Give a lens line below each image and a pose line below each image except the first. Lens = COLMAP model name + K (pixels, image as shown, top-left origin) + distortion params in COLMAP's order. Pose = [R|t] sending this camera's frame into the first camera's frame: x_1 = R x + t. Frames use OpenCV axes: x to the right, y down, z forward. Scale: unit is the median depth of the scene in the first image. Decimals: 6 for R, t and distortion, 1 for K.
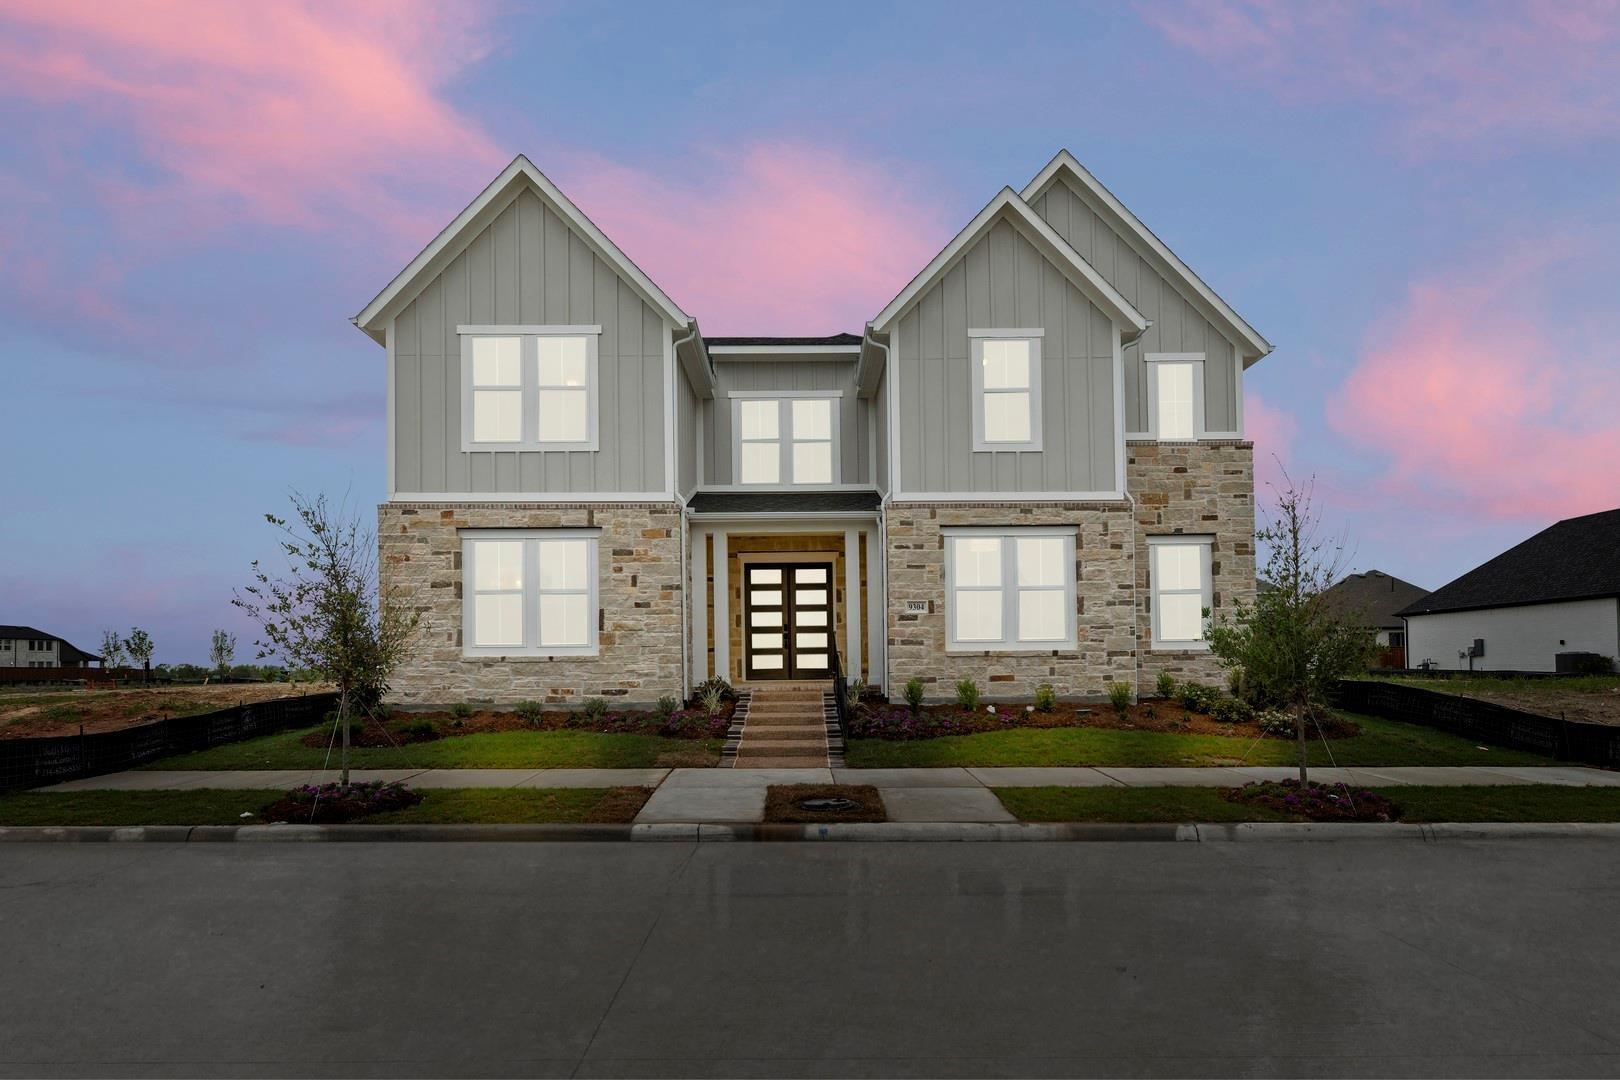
lens RADIAL K [[753.9, 0, 810.2], [0, 753.9, 524.3], [0, 0, 1]] dist [0.000828, -0.000071]
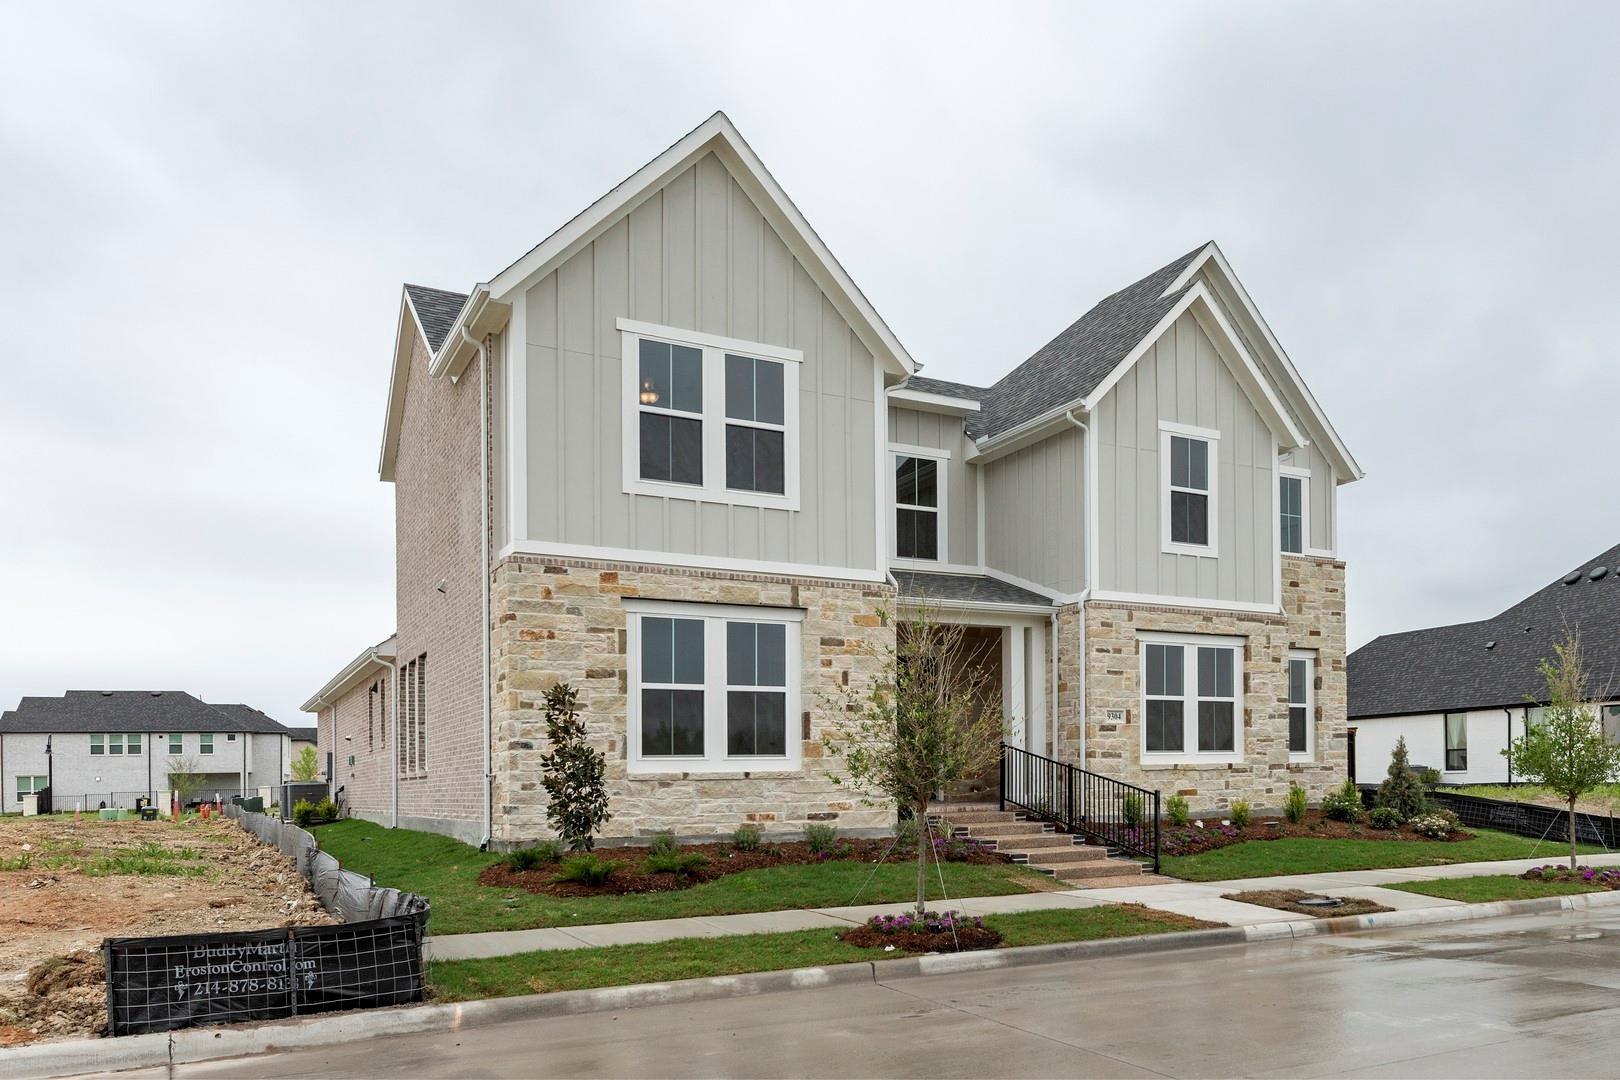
lens RADIAL K [[1171.3, 0, 808.4], [0, 1171.3, 548.7], [0, 0, 1]] dist [-0.002326, 0.014022]
pose [[0.884394, 0.083166, 0.459271, -0.857709], [-0.074932, 0.996533, -0.036163, -0.014722], [-0.460686, -0.002431, 0.887560, -0.097169]]
